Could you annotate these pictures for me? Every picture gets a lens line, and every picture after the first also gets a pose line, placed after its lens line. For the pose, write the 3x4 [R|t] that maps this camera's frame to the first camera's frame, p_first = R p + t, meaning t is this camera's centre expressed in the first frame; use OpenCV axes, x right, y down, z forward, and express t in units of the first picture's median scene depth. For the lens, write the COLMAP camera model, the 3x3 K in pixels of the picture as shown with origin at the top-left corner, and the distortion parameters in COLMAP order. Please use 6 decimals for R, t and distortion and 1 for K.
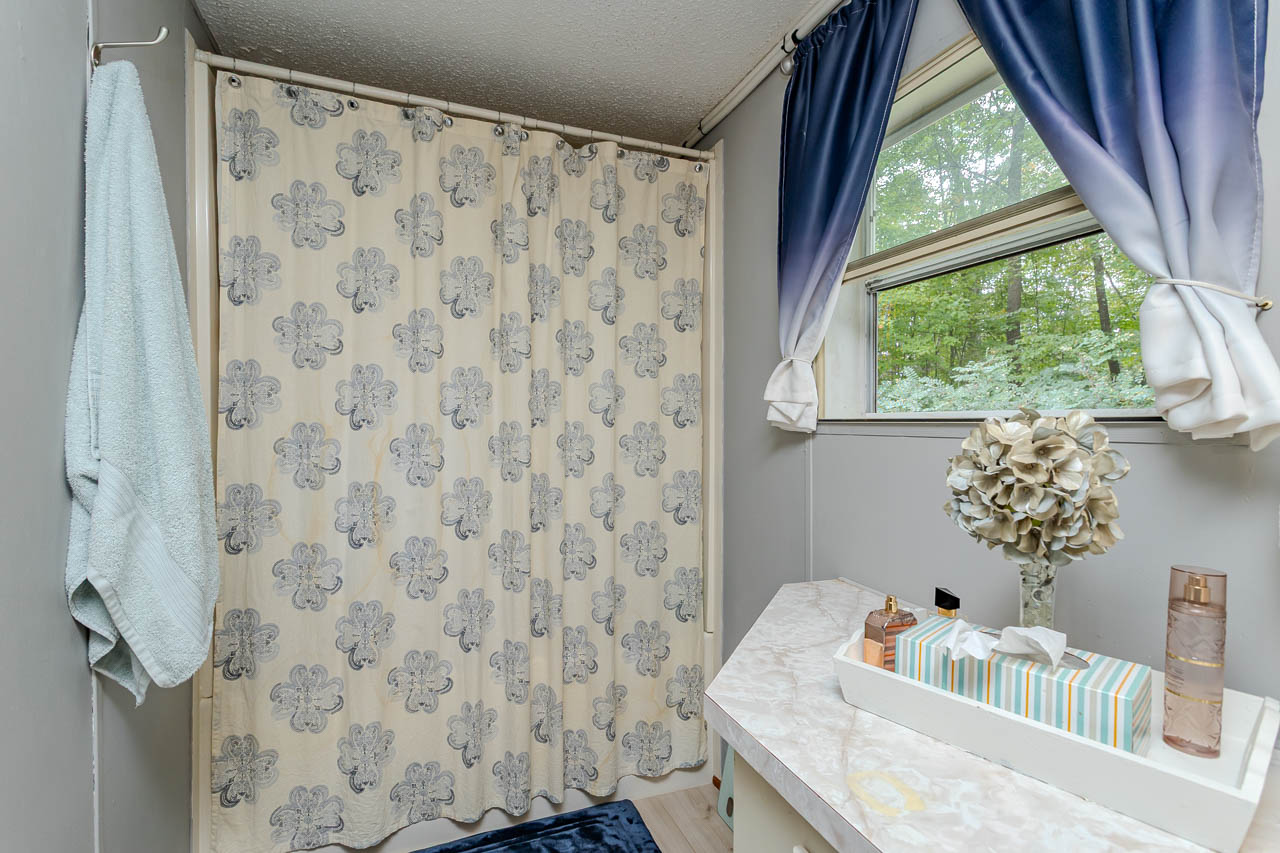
lens RADIAL K [[605.7, 0, 636.3], [0, 605.7, 421.8], [0, 0, 1]] dist [-0.001469, 0.001503]
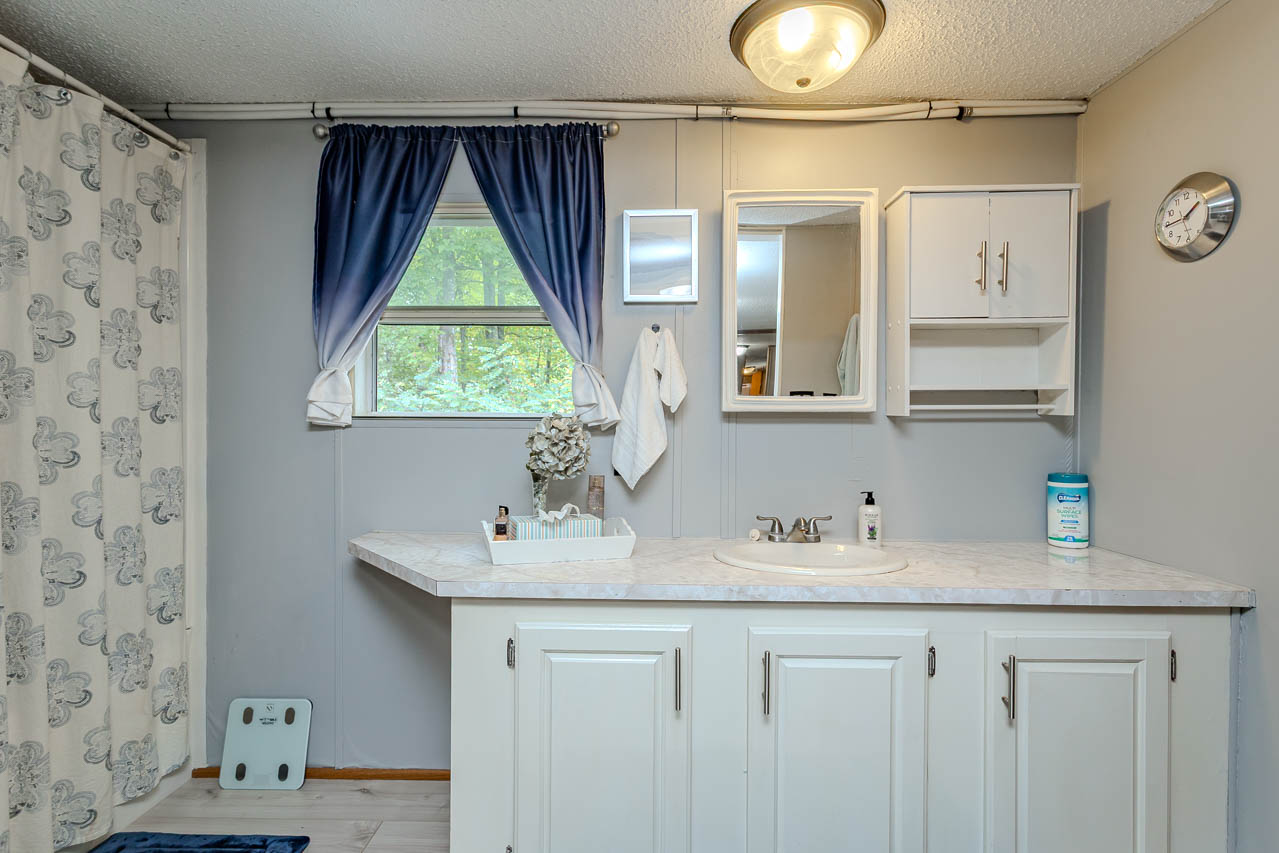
lens RADIAL K [[605.3, 0, 641.0], [0, 605.3, 422.9], [0, 0, 1]] dist [-0.001469, 0.001503]
pose [[0.384412, -0.006584, 0.923138, -0.540259], [-0.003947, 0.999954, 0.008775, -0.002342], [-0.923153, -0.007017, 0.384368, -0.071382]]
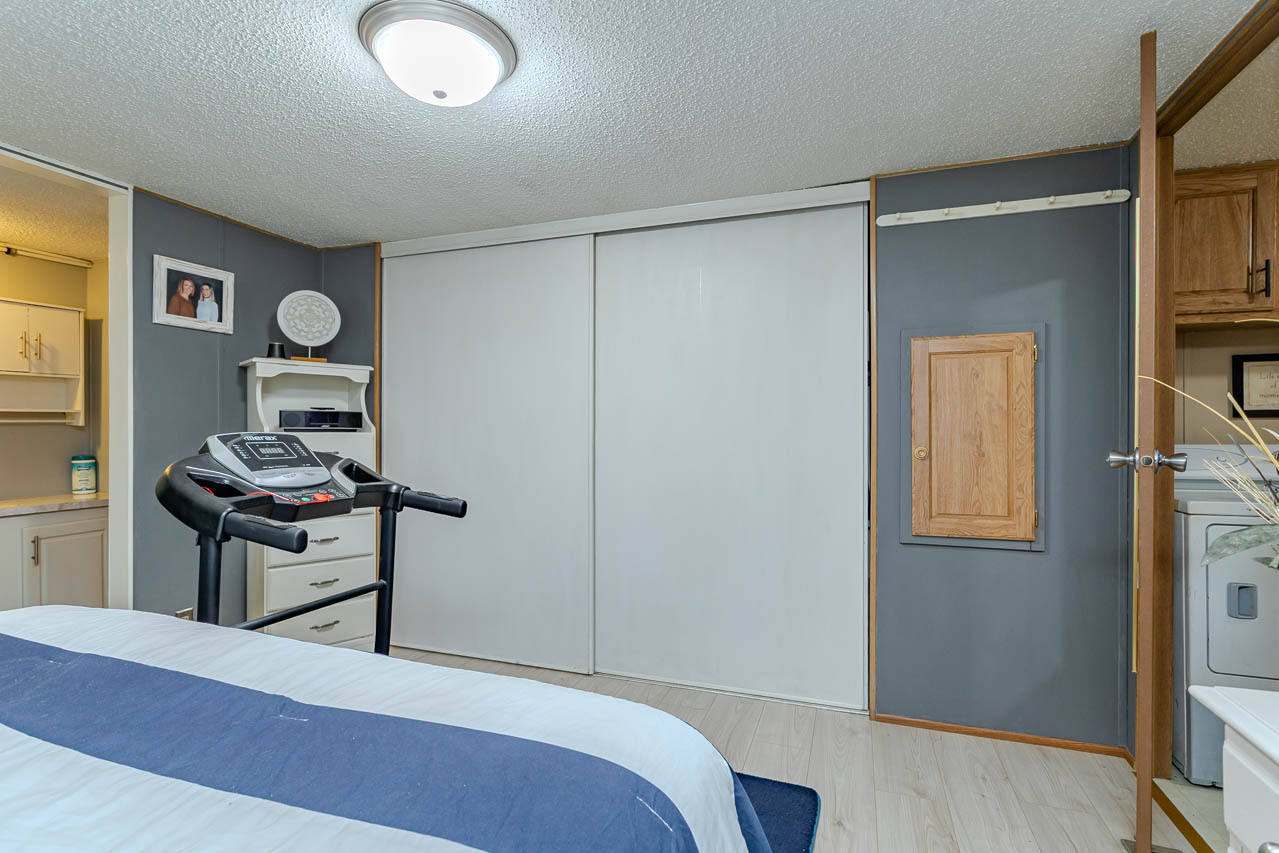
lens RADIAL K [[605.3, 0, 607.1], [0, 605.3, 431.3], [0, 0, 1]] dist [-0.001469, 0.001503]
pose [[-0.735806, -0.009444, 0.677127, -1.761714], [-0.000517, 0.999910, 0.013384, -0.016130], [-0.677193, 0.009498, -0.735744, -0.053653]]
